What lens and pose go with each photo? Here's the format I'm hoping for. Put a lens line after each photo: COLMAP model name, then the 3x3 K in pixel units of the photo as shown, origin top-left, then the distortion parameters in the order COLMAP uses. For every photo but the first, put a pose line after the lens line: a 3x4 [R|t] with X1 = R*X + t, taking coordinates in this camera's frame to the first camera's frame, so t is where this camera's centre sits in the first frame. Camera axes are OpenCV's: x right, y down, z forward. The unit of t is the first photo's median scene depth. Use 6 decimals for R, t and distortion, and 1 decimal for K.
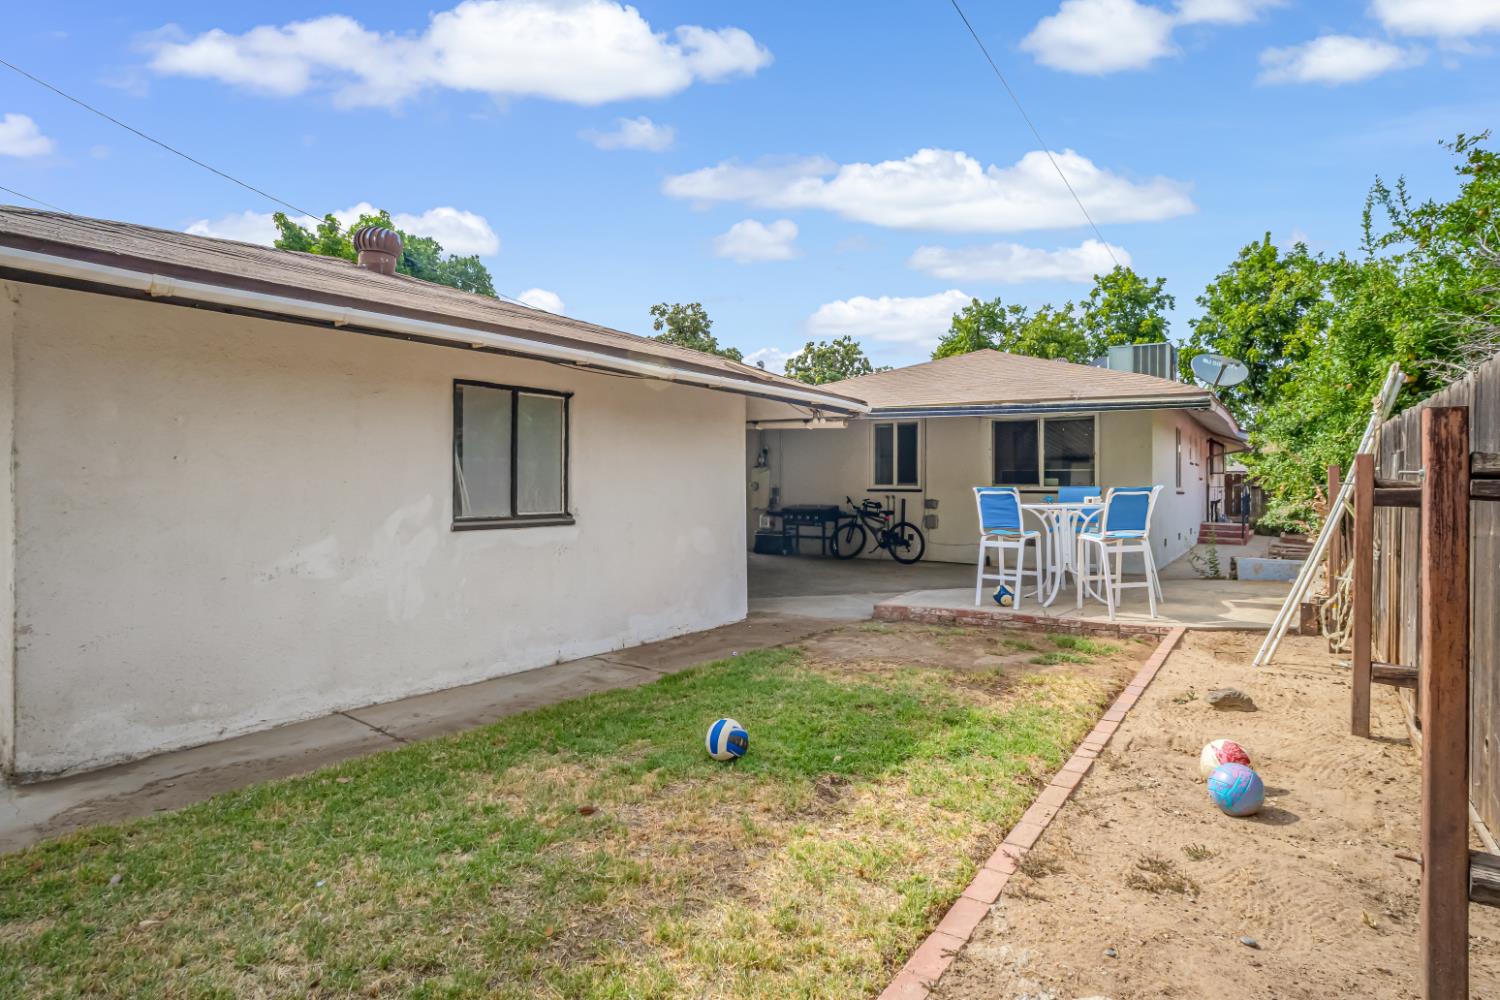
lens RADIAL K [[731.1, 0, 756.5], [0, 731.1, 488.0], [0, 0, 1]] dist [-0.063909, 0.025962]
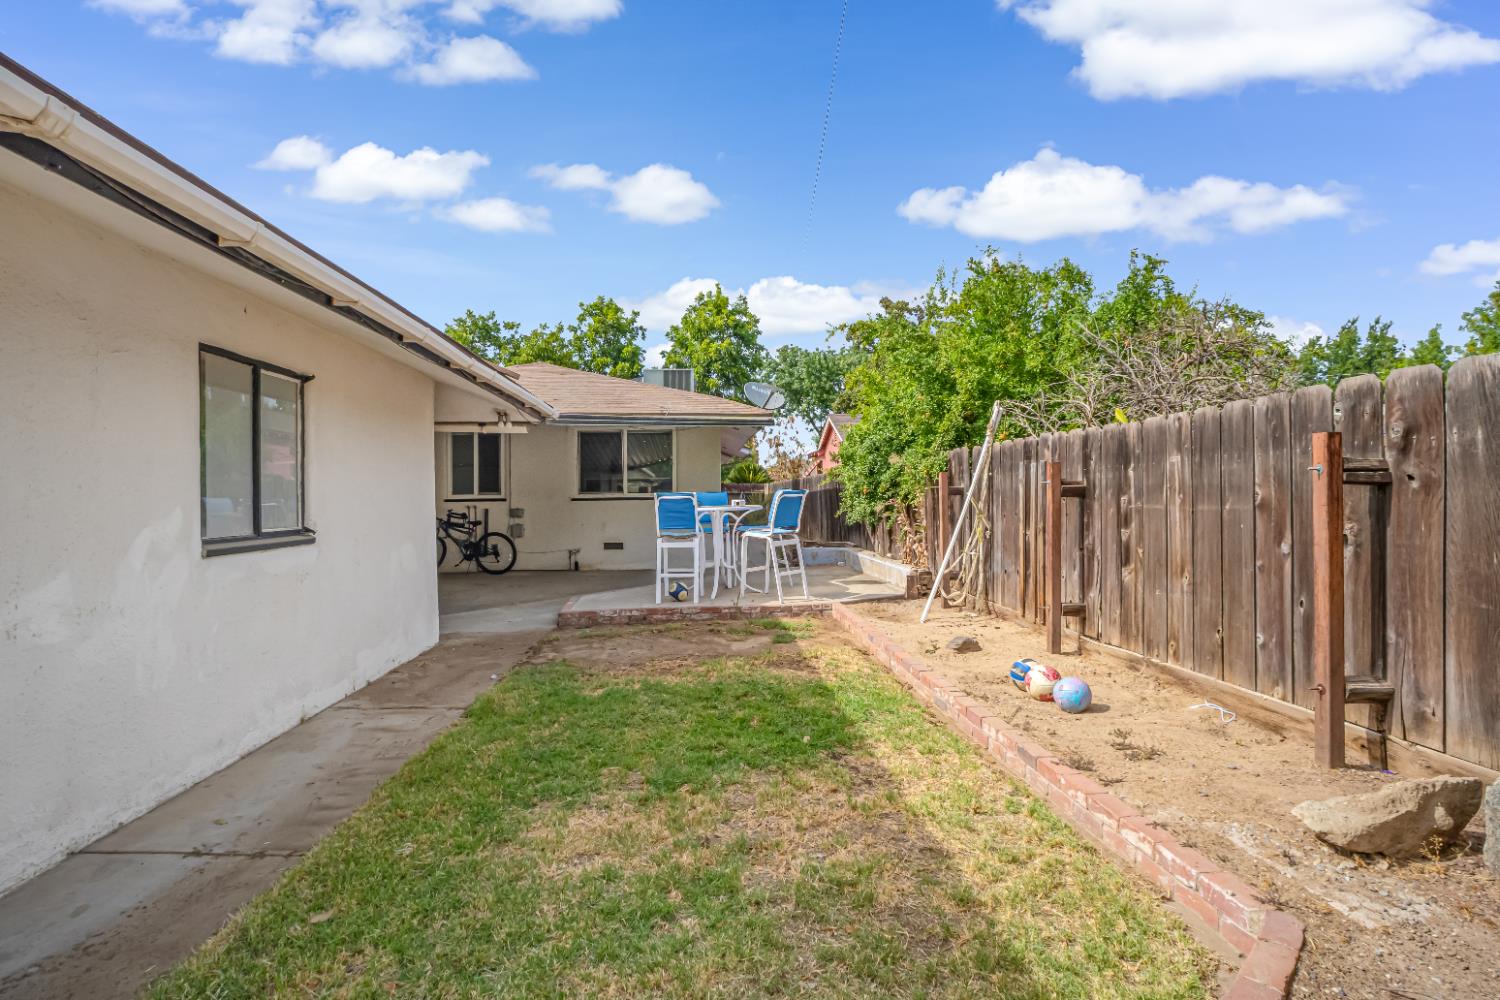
lens RADIAL K [[725.9, 0, 704.5], [0, 725.9, 499.5], [0, 0, 1]] dist [-0.059834, 0.028255]
pose [[0.812188, -0.016117, 0.583173, -0.272639], [0.015762, 0.999860, 0.005681, 0.004141], [-0.583183, 0.004578, 0.812328, 0.094308]]
